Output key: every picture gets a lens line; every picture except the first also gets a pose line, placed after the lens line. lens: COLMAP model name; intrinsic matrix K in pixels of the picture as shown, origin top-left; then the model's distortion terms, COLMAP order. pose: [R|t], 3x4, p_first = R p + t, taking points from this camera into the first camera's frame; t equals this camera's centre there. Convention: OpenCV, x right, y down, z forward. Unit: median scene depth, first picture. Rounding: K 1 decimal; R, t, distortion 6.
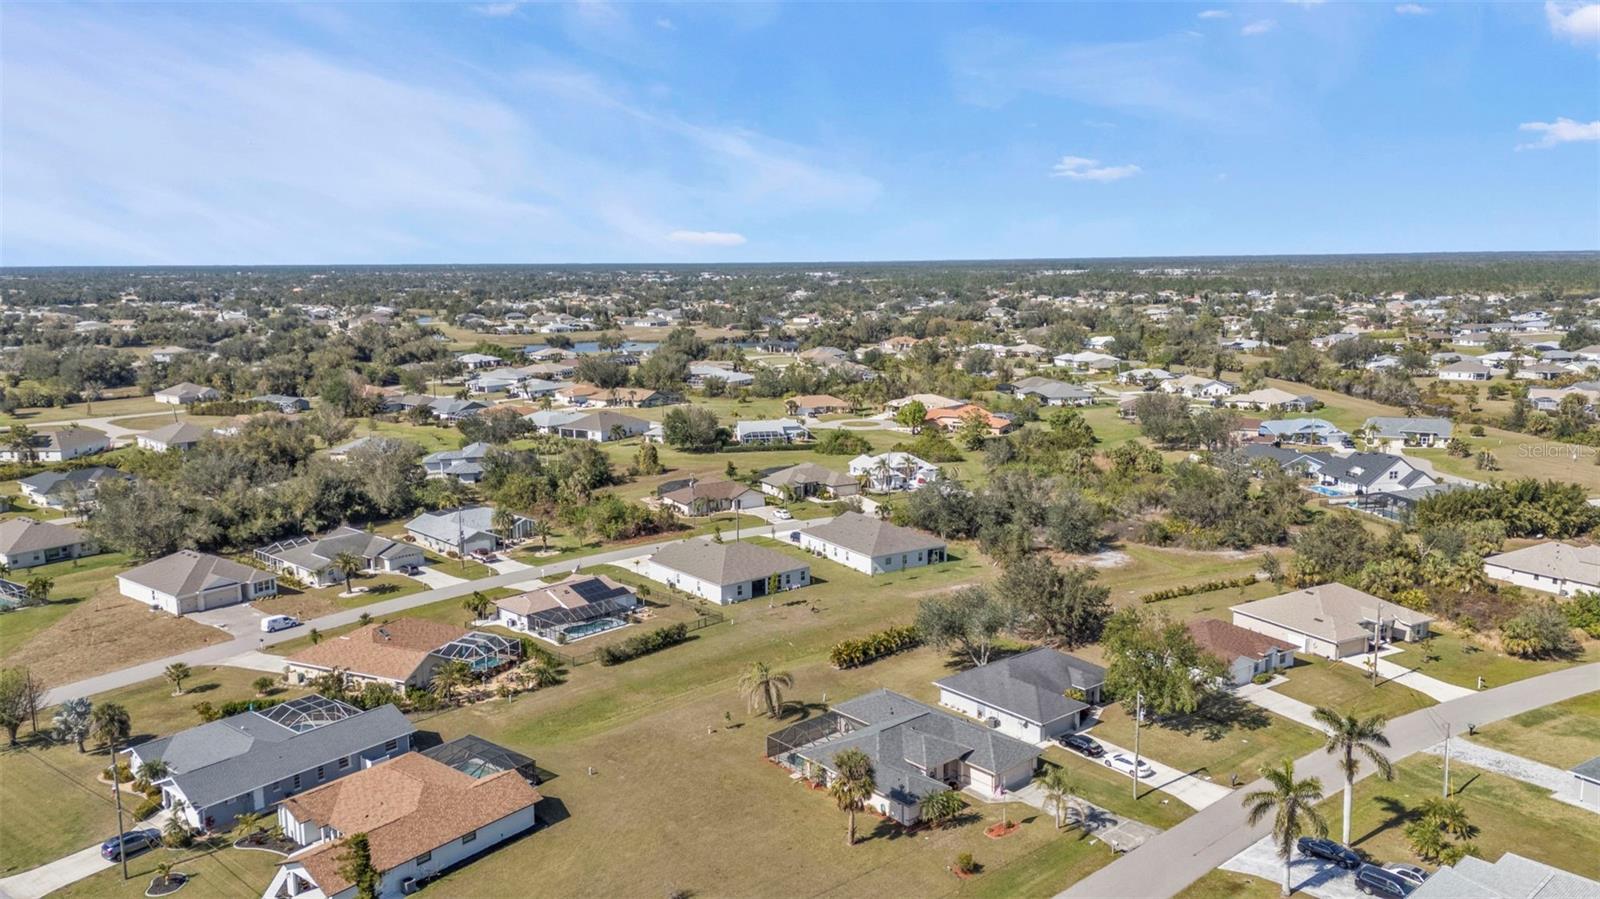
lens RADIAL K [[1161.1, 0, 800.0], [0, 1161.1, 449.5], [0, 0, 1]] dist [0.103124, -0.112991]
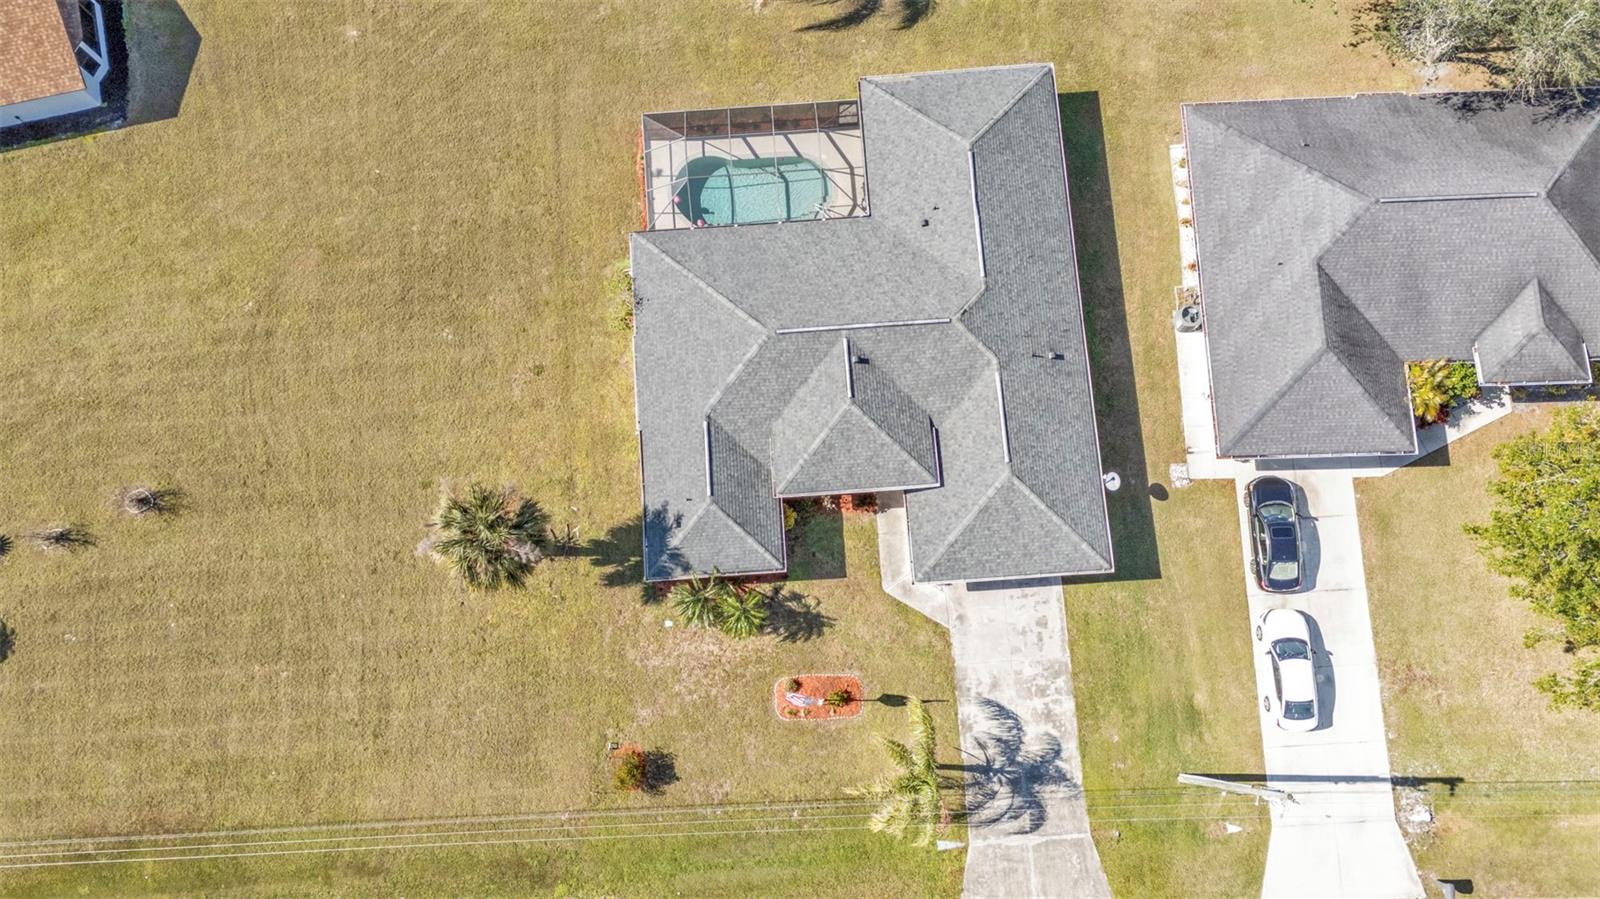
lens RADIAL K [[1163.1, 0, 800.0], [0, 1163.1, 449.5], [0, 0, 1]] dist [0.094313, -0.095187]
pose [[0.793174, 0.595799, -0.126094, 0.101686], [-0.094964, 0.325522, 0.940753, -0.088373], [0.601546, -0.734206, 0.314775, 0.564336]]
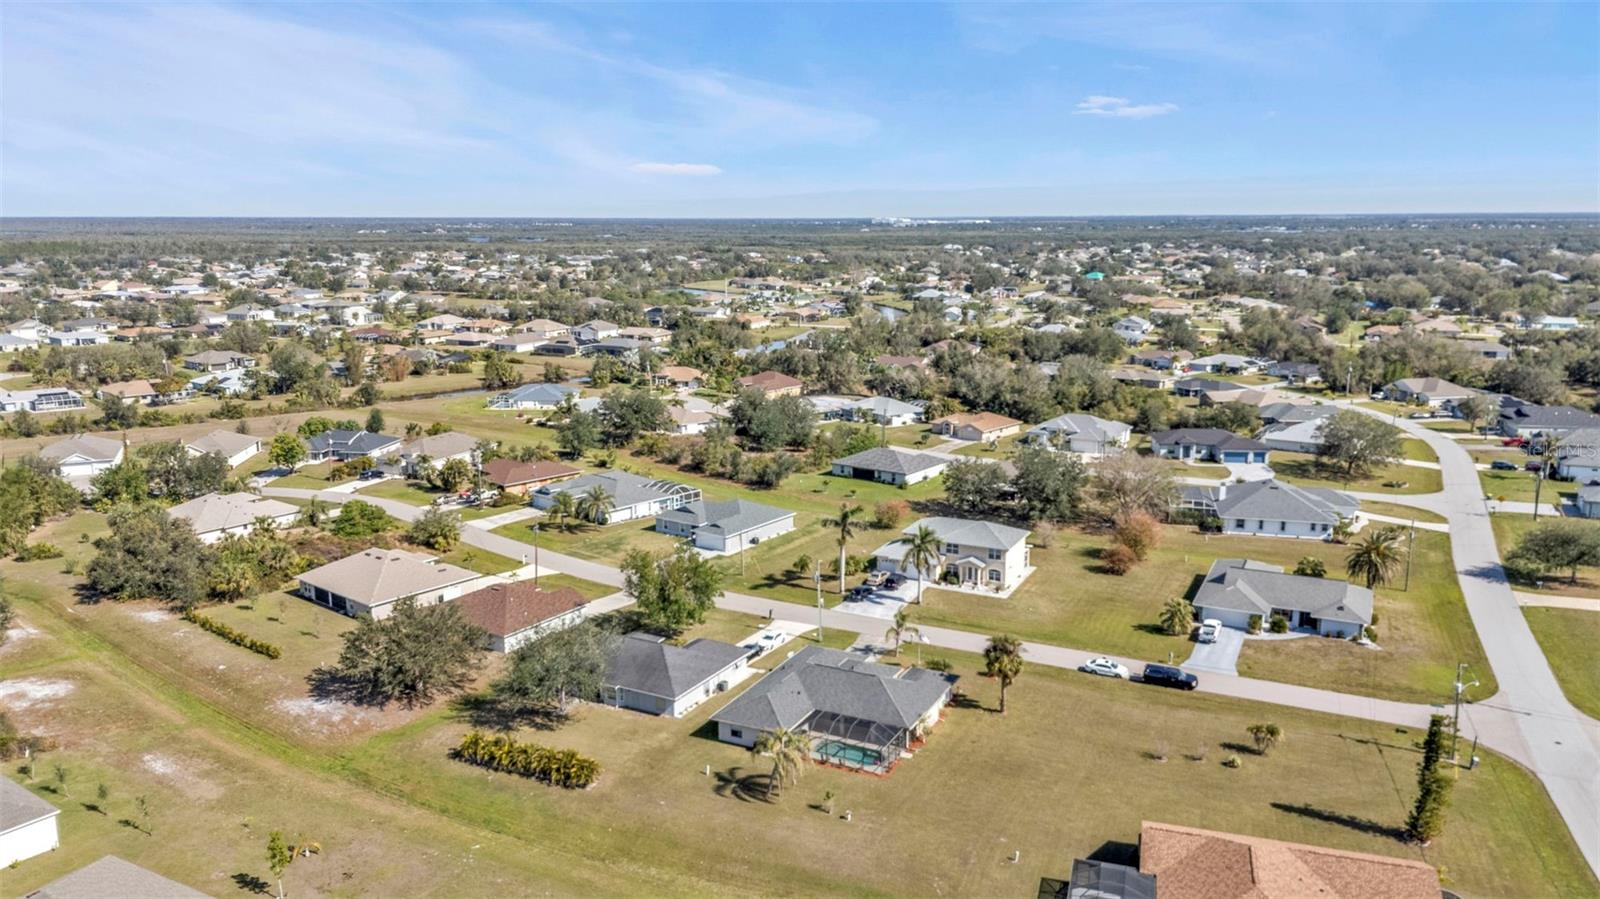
lens RADIAL K [[1167.8, 0, 796.6], [0, 1167.8, 452.2], [0, 0, 1]] dist [0.108095, -0.145901]
pose [[-0.371259, -0.173009, 0.912269, -0.556525], [0.157123, 0.956614, 0.245362, -0.147920], [-0.915139, 0.234431, -0.327967, 0.911385]]
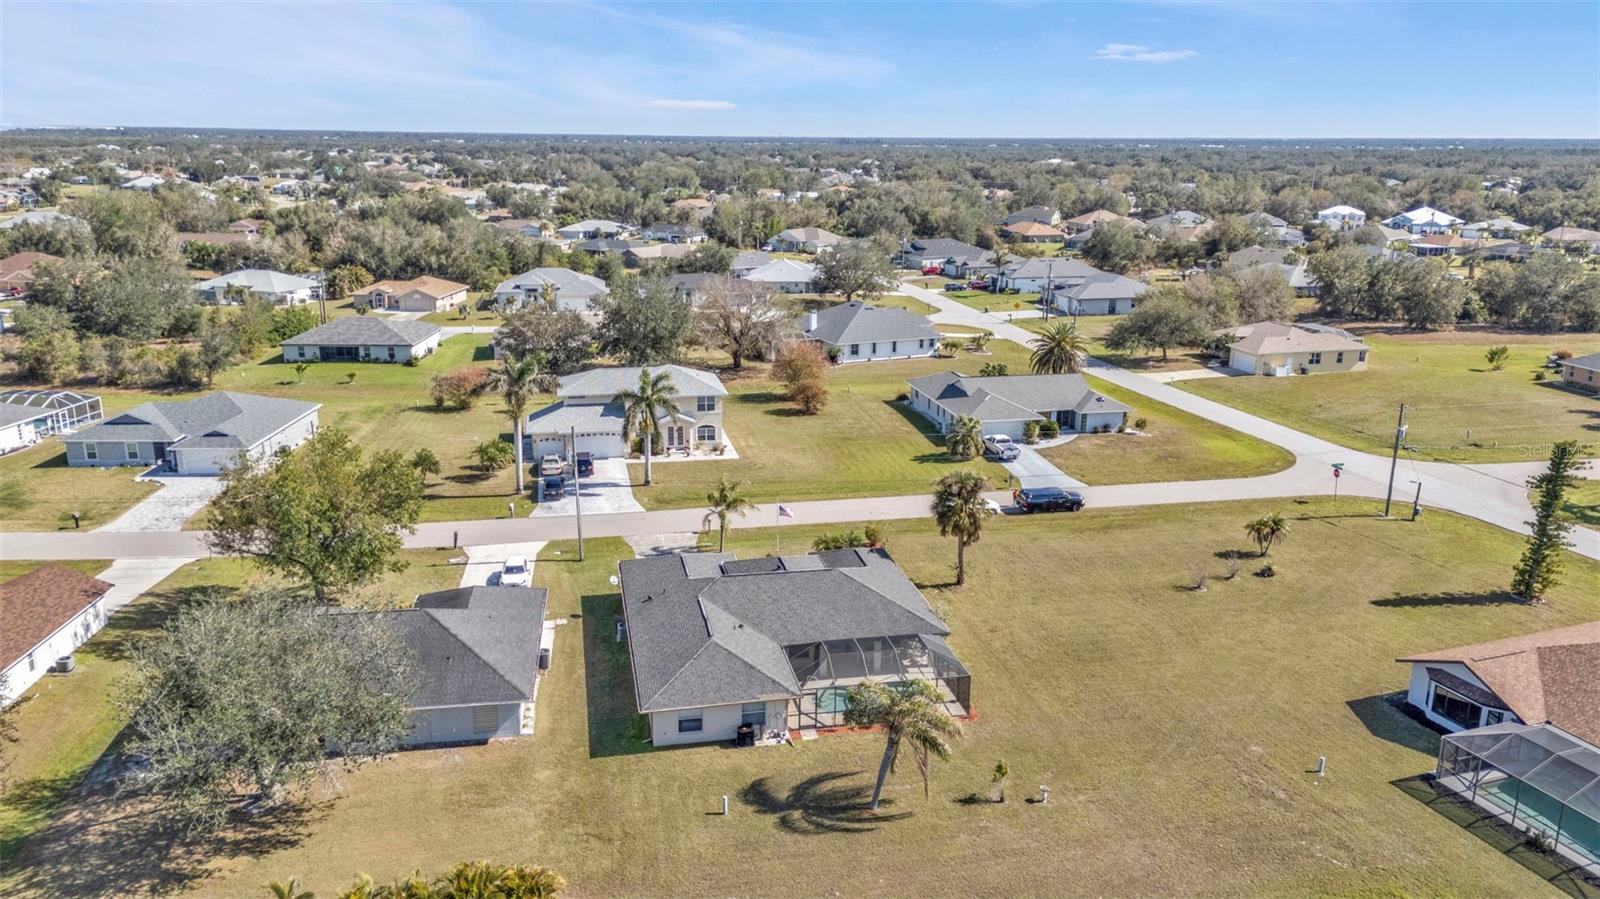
lens RADIAL K [[1164.2, 0, 802.8], [0, 1164.2, 453.6], [0, 0, 1]] dist [0.083018, -0.085550]
pose [[-0.867516, -0.128408, 0.480549, -0.144134], [0.079998, 0.917509, 0.389586, -0.044890], [-0.490934, 0.376415, -0.785681, 0.992325]]
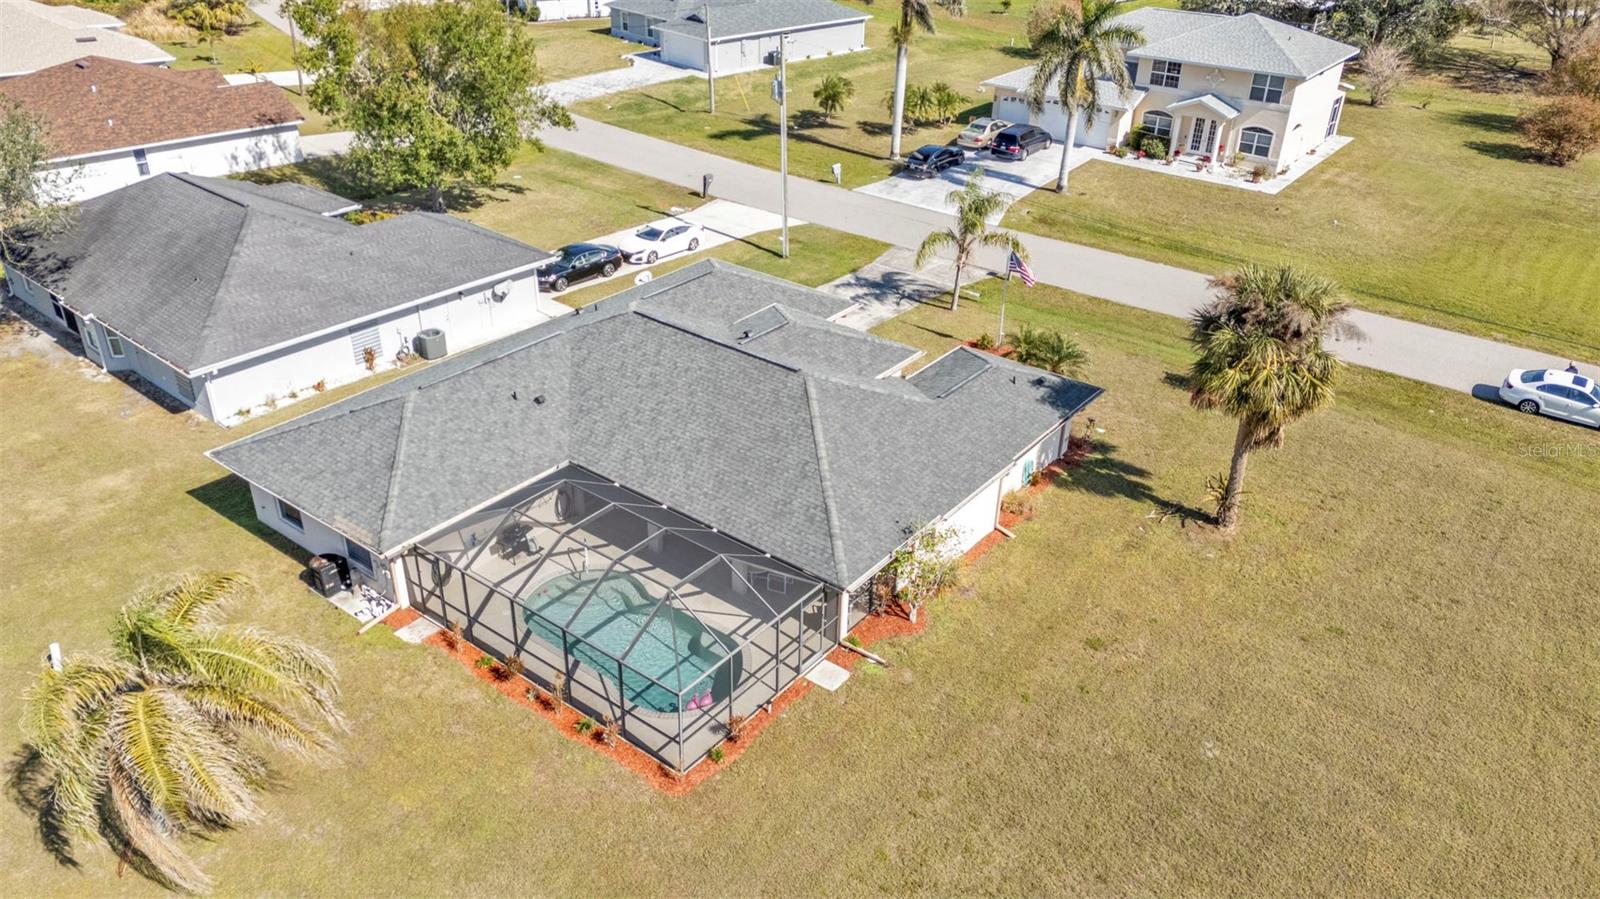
lens RADIAL K [[1163.1, 0, 800.0], [0, 1163.1, 449.5], [0, 0, 1]] dist [0.094313, -0.095187]
pose [[-0.185733, -0.478600, 0.858164, -0.138688], [0.141434, 0.851244, 0.505352, 0.068397], [-0.972368, 0.215235, -0.090414, 0.689456]]
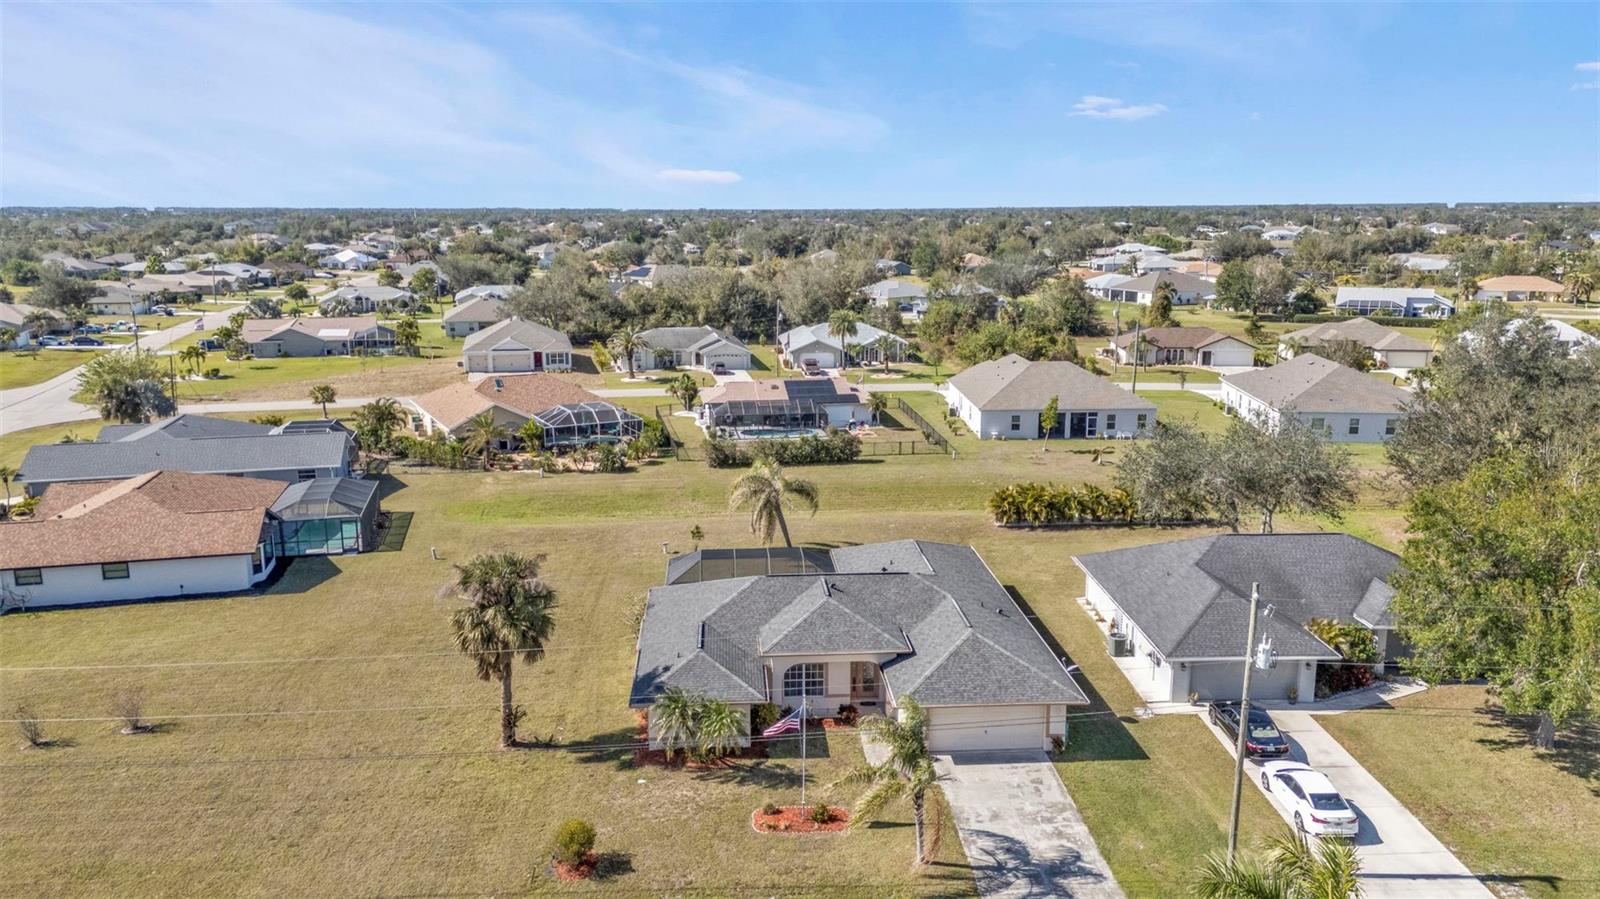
lens RADIAL K [[1163.1, 0, 800.0], [0, 1163.1, 449.5], [0, 0, 1]] dist [0.094313, -0.095187]
pose [[0.793441, 0.130867, -0.594412, 0.246767], [-0.103435, 0.991398, 0.080200, 0.097523], [0.599794, -0.002151, 0.800151, 0.407538]]
